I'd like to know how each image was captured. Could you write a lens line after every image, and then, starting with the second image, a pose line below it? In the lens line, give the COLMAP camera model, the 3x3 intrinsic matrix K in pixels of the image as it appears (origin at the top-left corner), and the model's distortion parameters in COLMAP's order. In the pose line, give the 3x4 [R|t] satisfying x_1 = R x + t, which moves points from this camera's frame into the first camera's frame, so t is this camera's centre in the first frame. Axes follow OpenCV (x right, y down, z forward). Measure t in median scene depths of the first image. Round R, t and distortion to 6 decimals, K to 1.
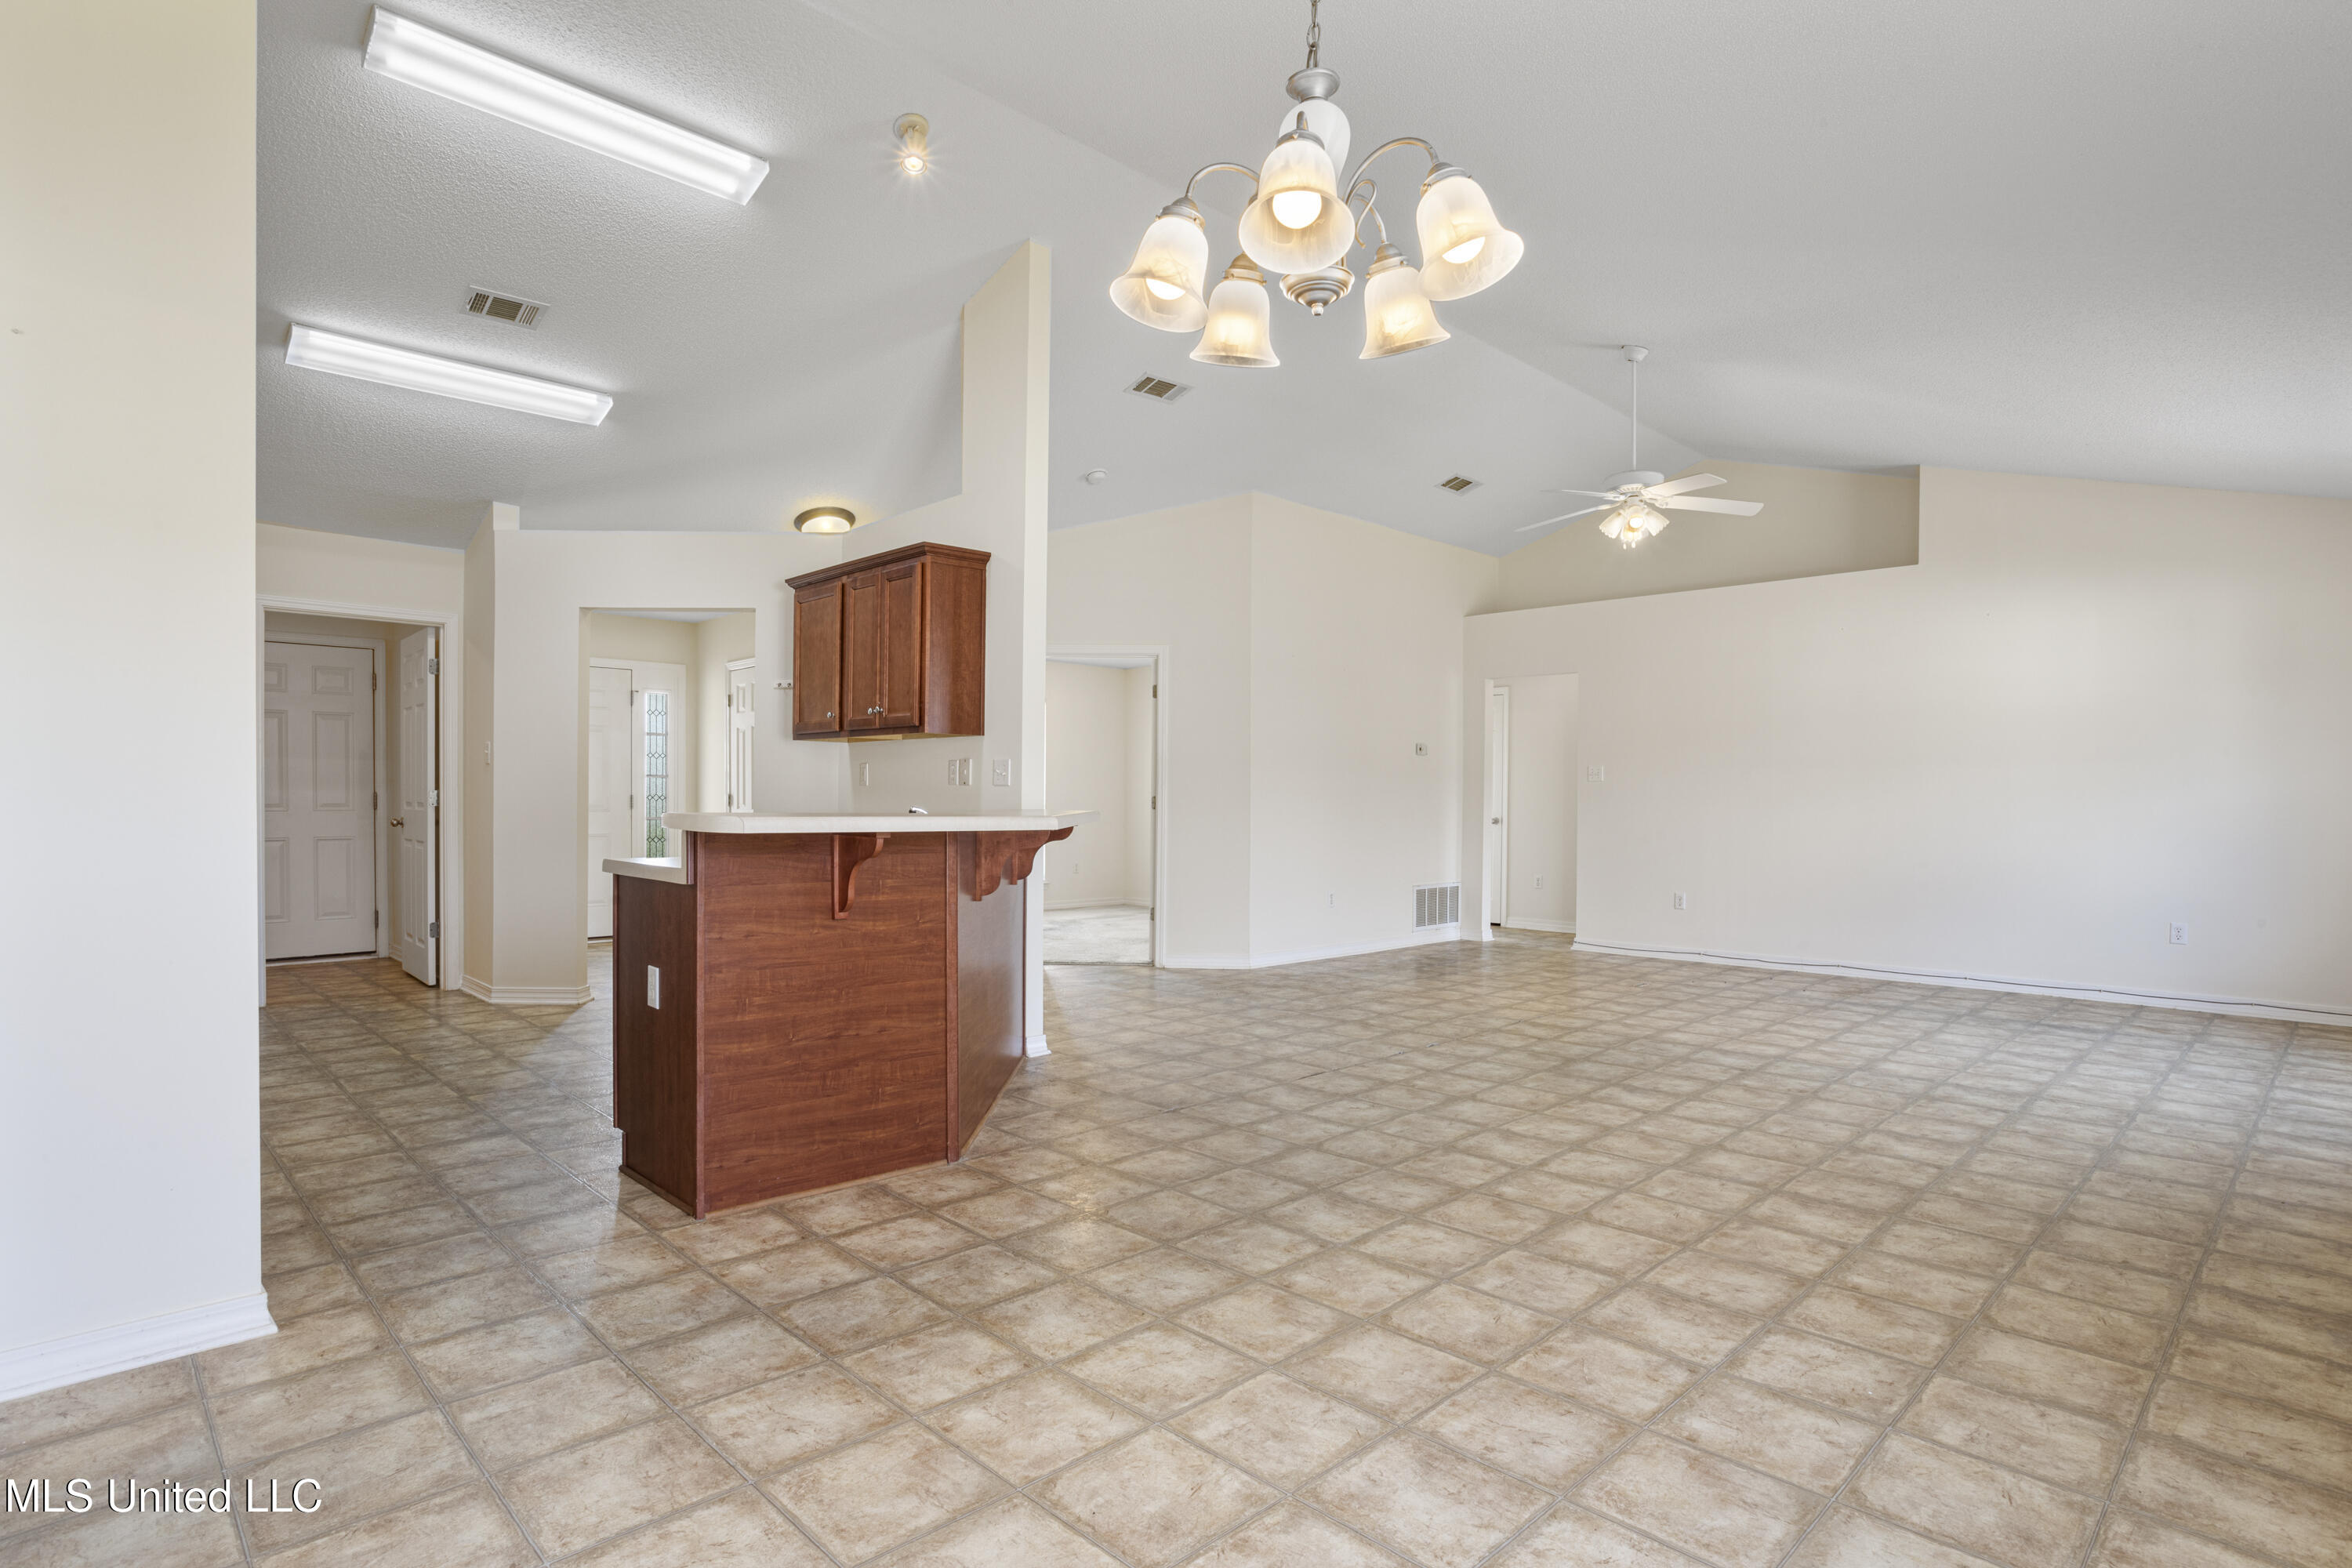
lens RADIAL K [[1212.0, 0, 1185.0], [0, 1212.0, 806.4], [0, 0, 1]] dist [-0.035779, 0.025456]
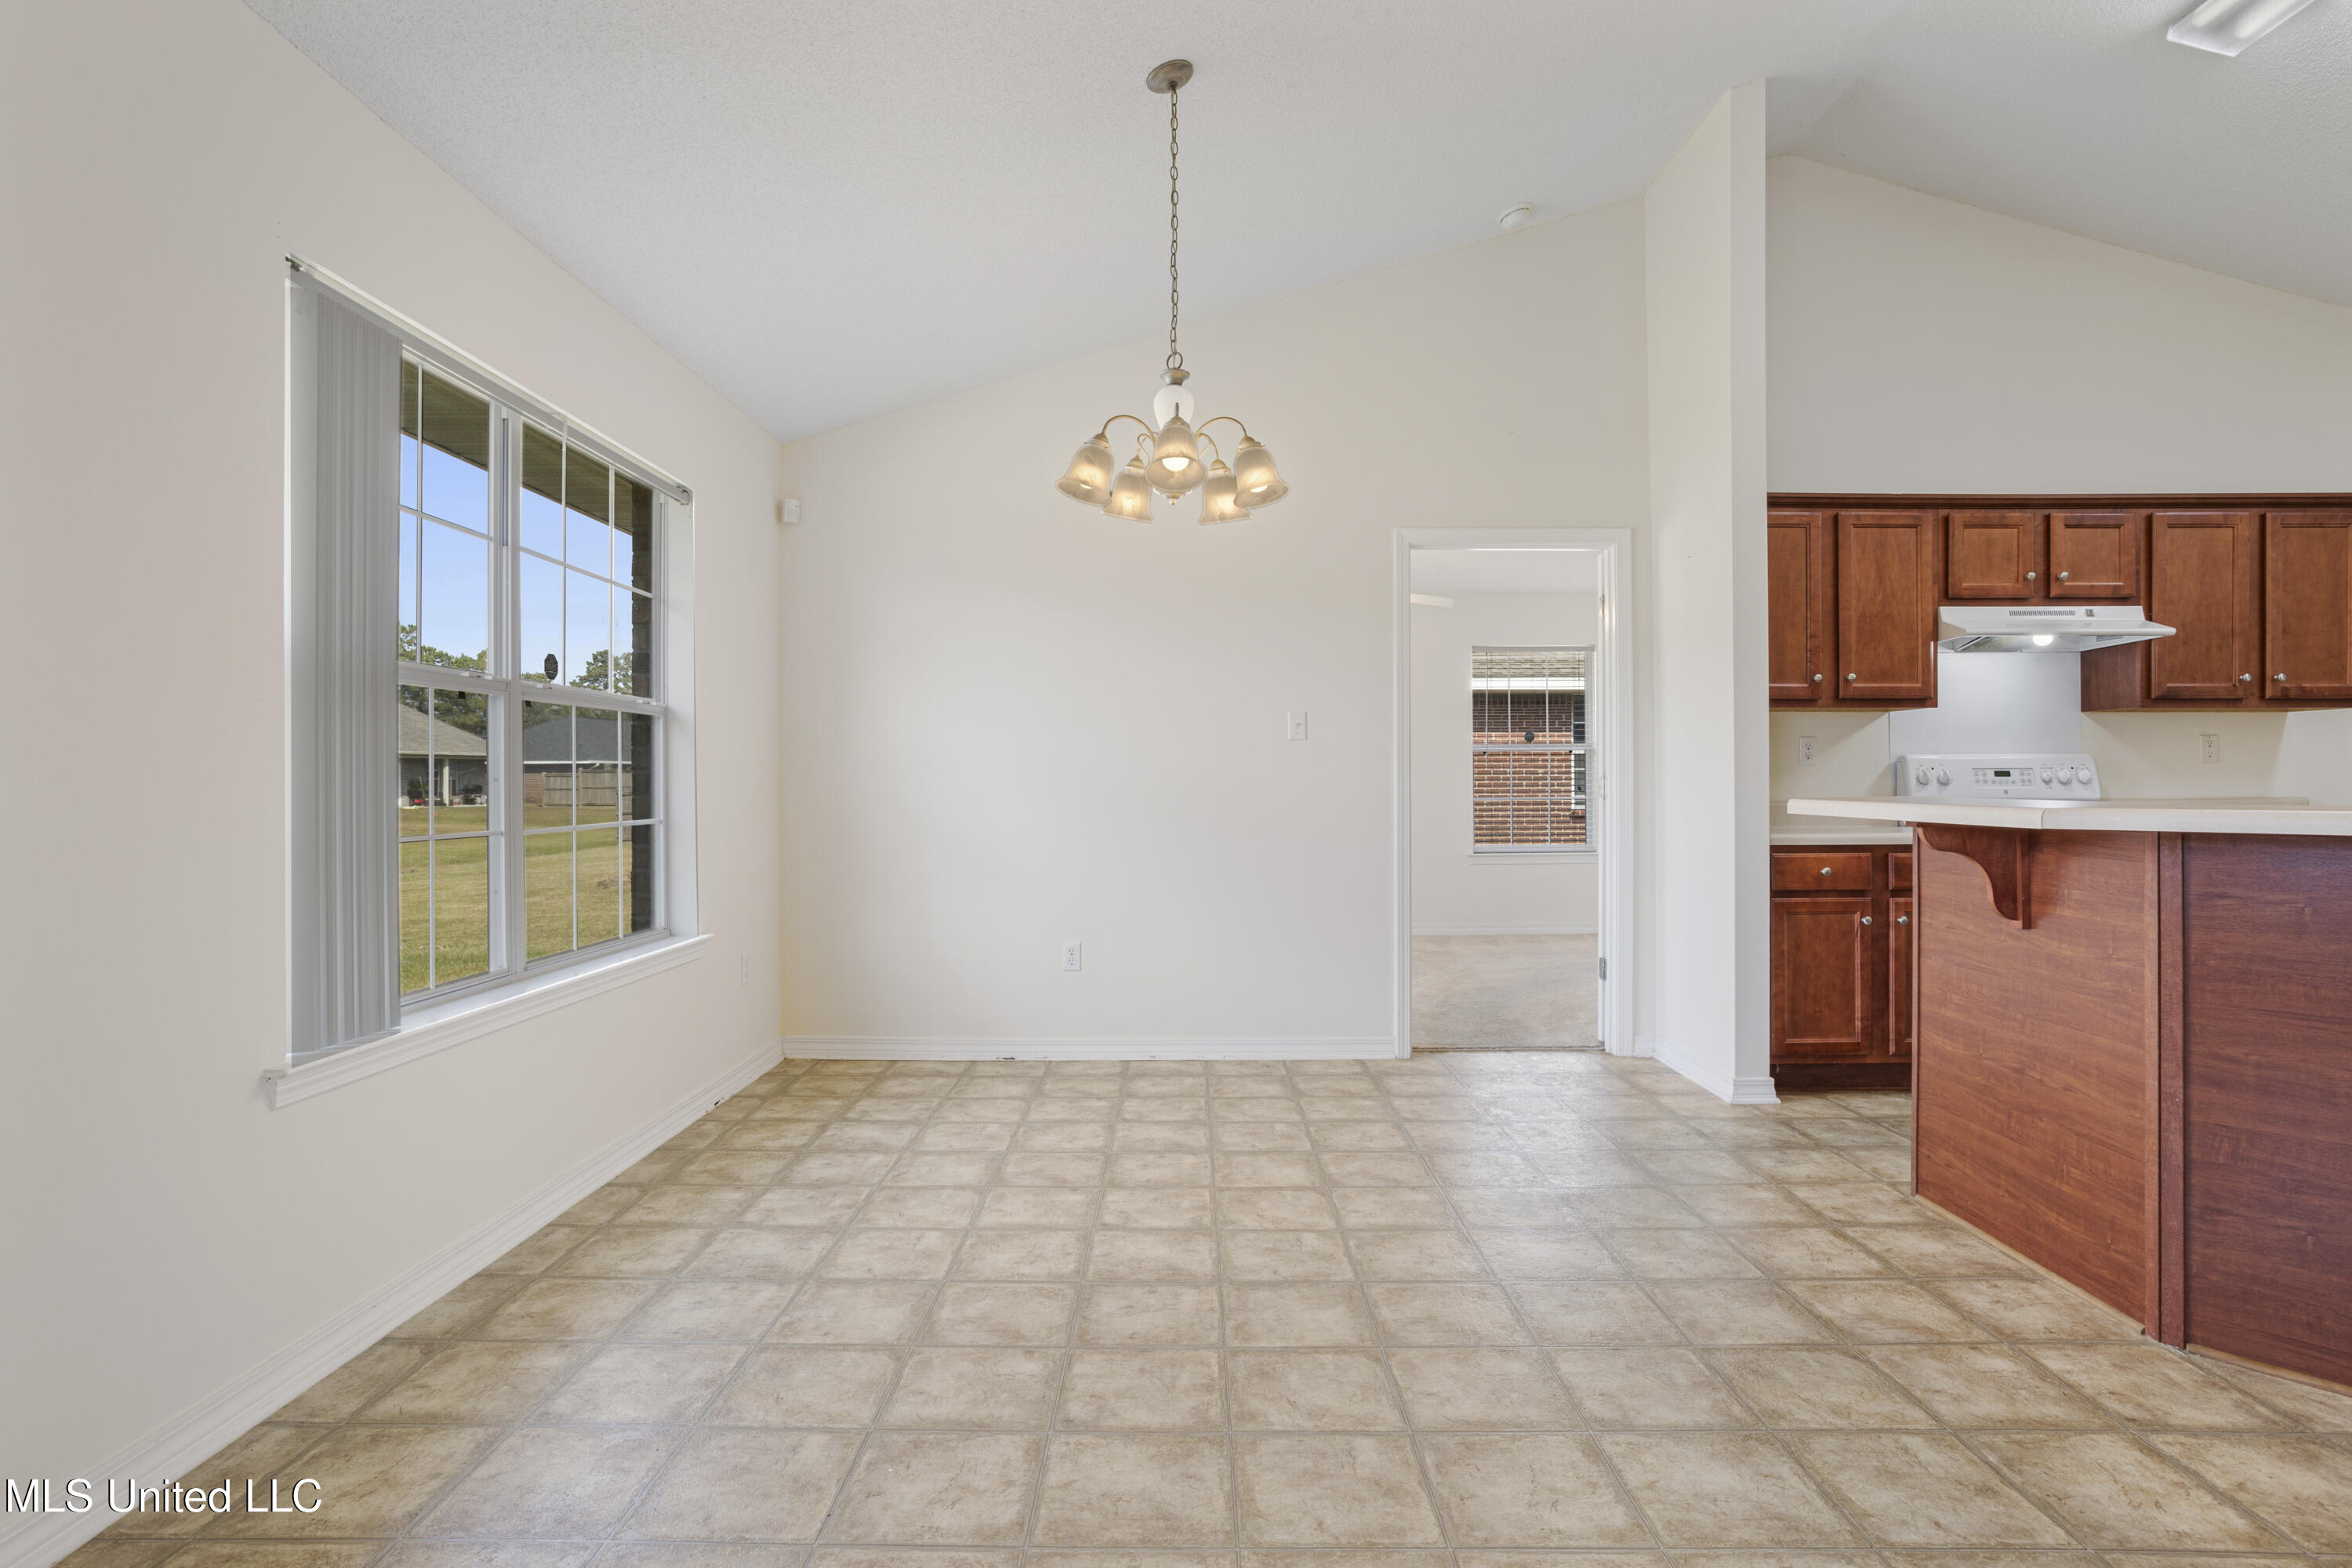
lens RADIAL K [[1212.0, 0, 1164.0], [0, 1212.0, 781.6], [0, 0, 1]] dist [-0.035779, 0.025456]
pose [[-0.715856, -0.007140, -0.698212, 0.668686], [-0.007908, 0.999966, -0.002118, -0.000175], [0.698204, 0.004005, -0.715888, 1.129412]]
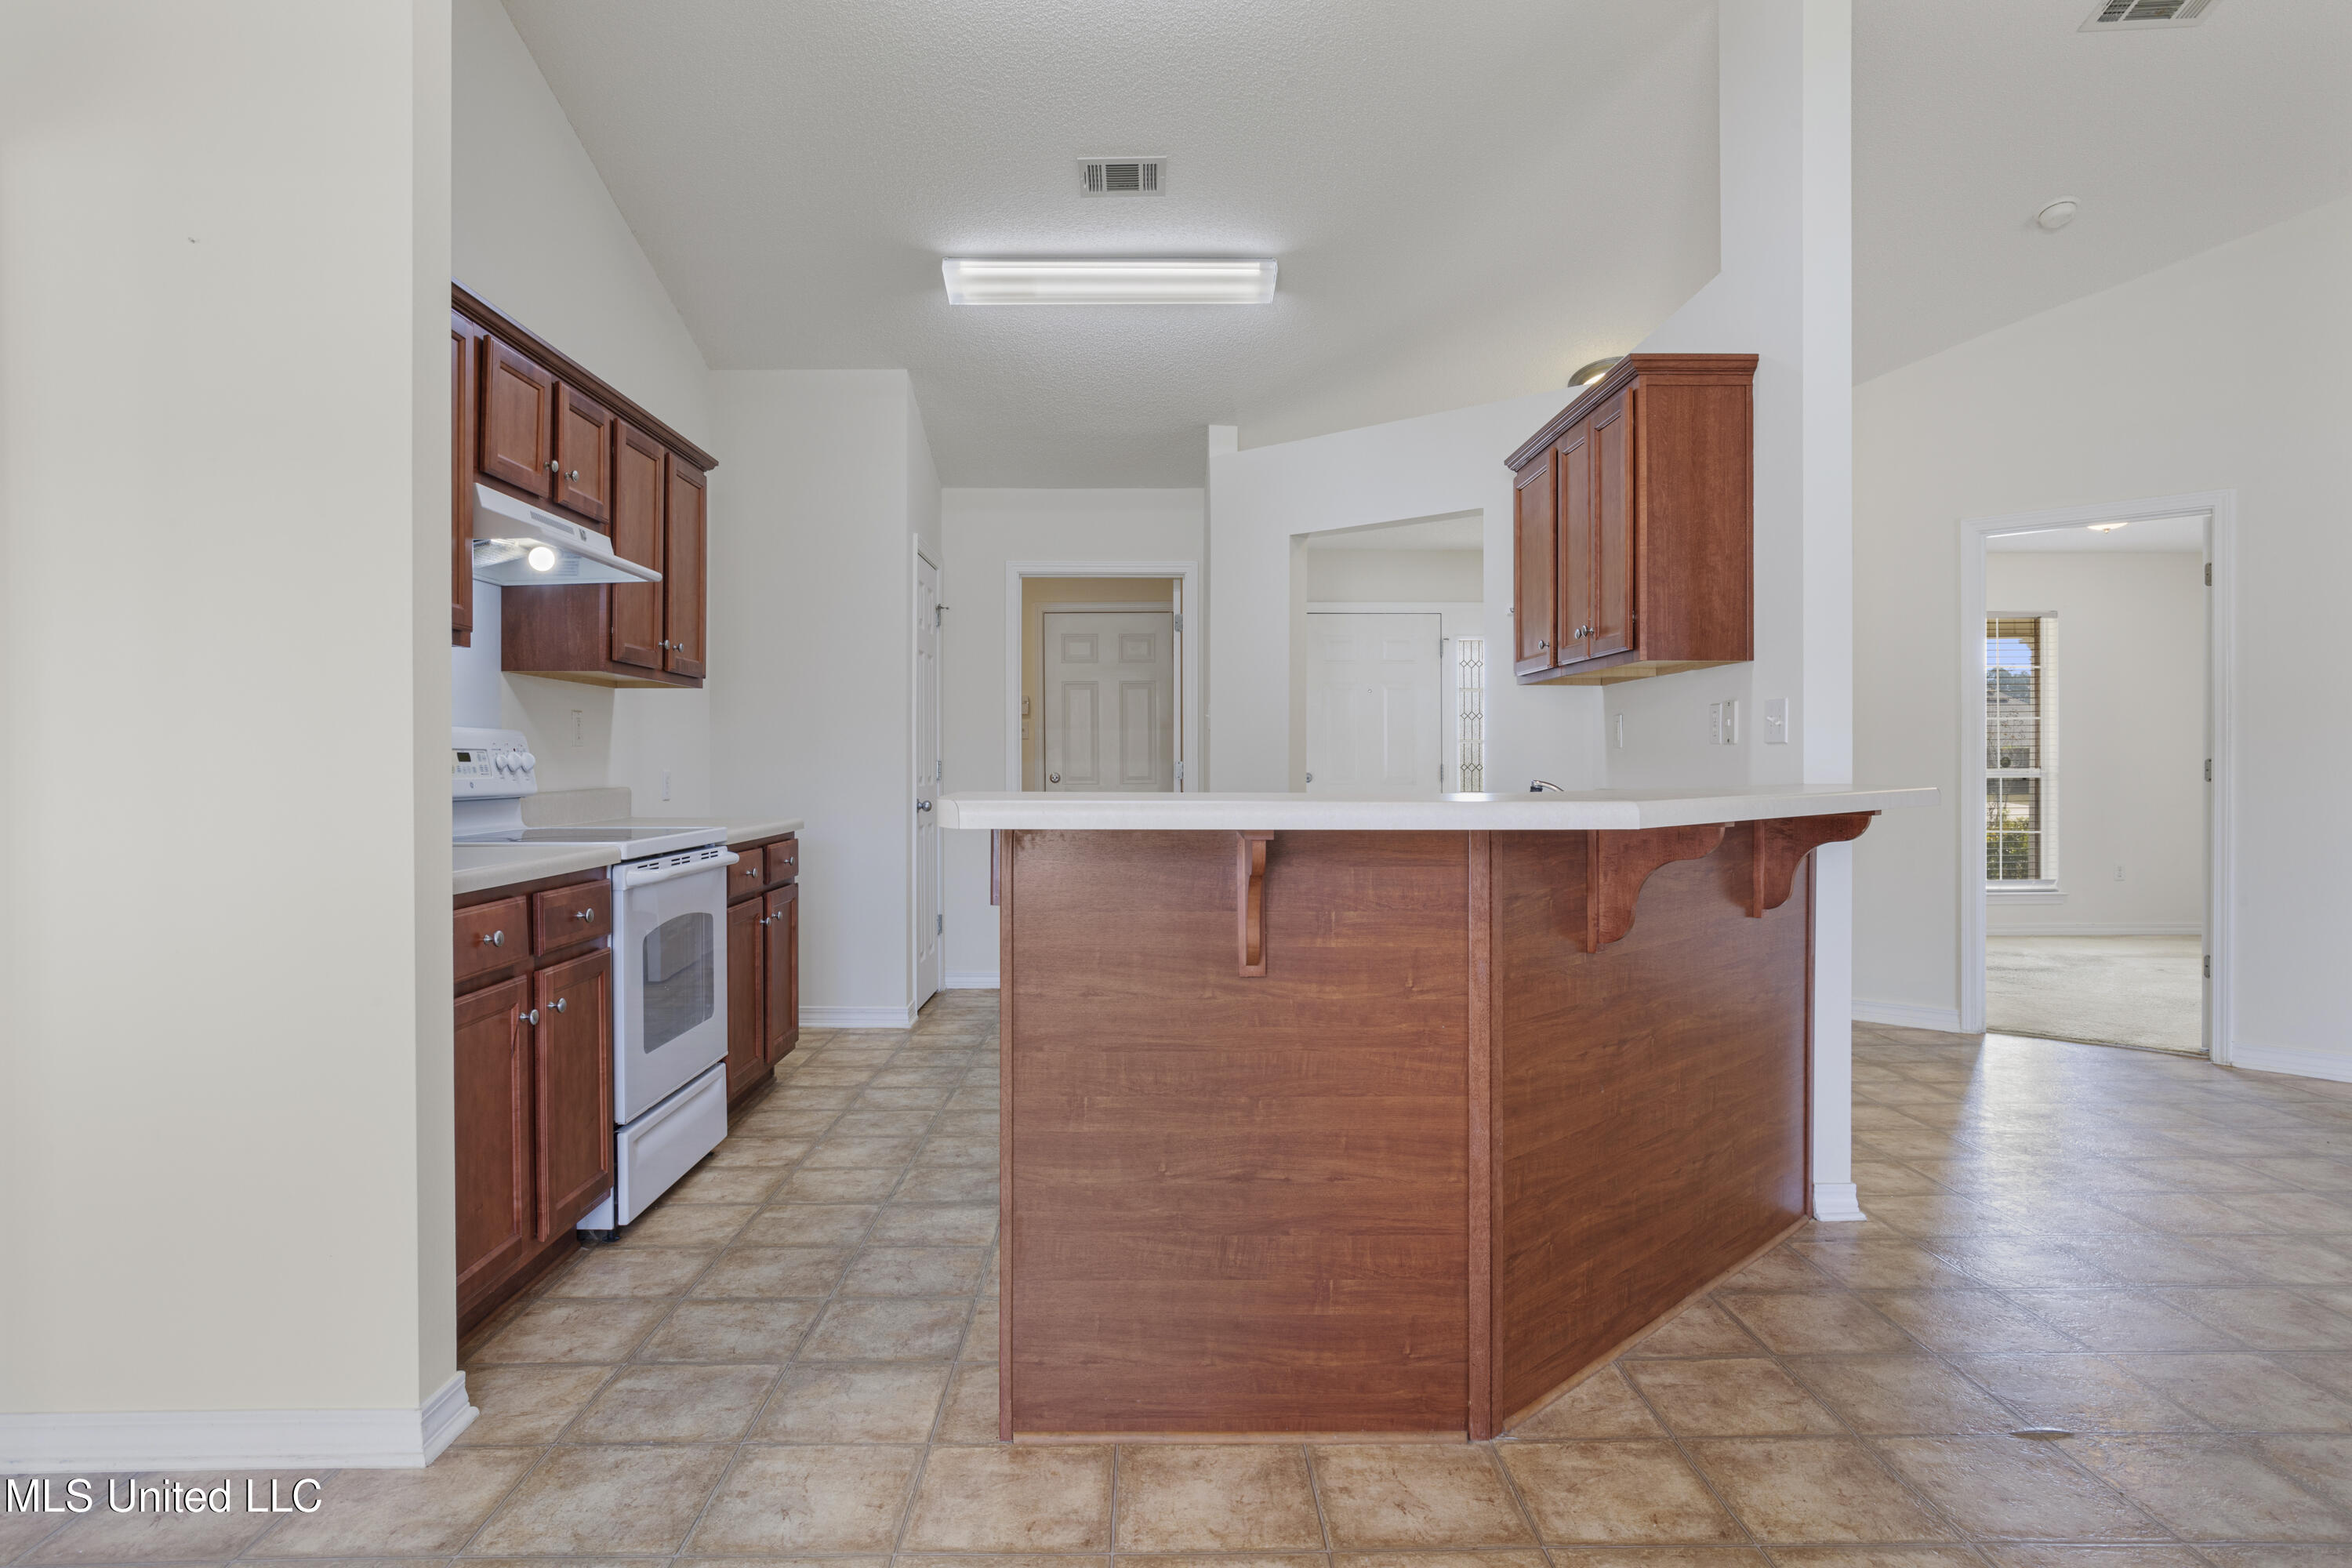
lens RADIAL K [[1353.3, 0, 1173.4], [0, 1353.3, 768.0], [0, 0, 1]] dist [-0.024771, 0.007217]
pose [[0.725768, -0.006697, -0.687907, 0.128179], [0.003225, 0.999975, -0.006333, -0.002454], [0.687932, 0.002378, 0.725772, 0.484863]]
